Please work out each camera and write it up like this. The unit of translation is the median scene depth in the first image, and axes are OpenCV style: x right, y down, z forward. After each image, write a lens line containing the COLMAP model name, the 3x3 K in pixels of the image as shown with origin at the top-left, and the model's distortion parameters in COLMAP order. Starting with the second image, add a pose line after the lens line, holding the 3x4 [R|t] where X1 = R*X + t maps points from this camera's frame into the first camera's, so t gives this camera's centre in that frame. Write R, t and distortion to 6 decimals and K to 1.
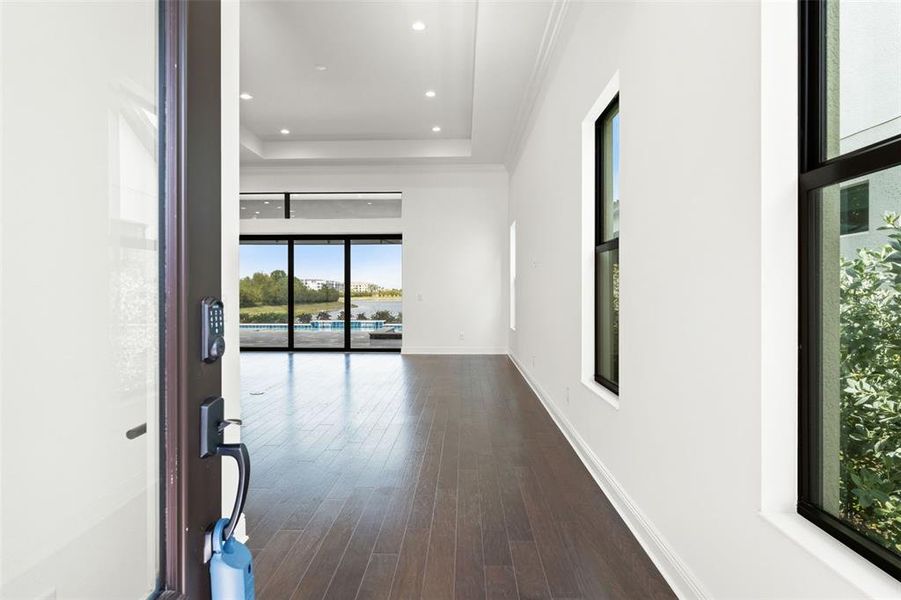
lens RADIAL K [[516.4, 0, 429.0], [0, 516.4, 290.9], [0, 0, 1]] dist [0.055712, -0.000132]
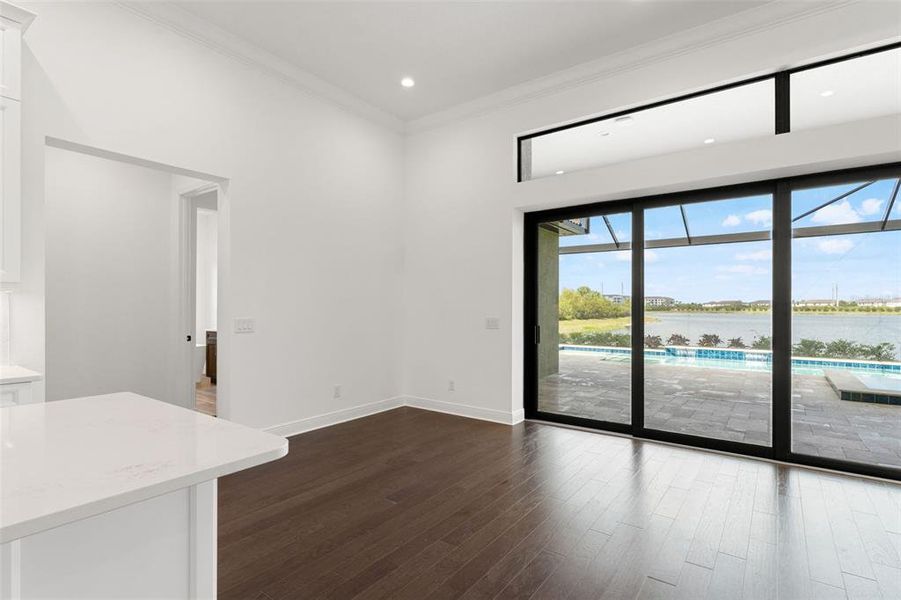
lens RADIAL K [[447.7, 0, 450.2], [0, 447.7, 305.3], [0, 0, 1]] dist [-0.000221, -0.000302]
pose [[0.846935, -0.000007, -0.531696, -0.208814], [0.000193, 1.000000, 0.000294, -0.005272], [0.531696, -0.000351, 0.846935, 0.386511]]
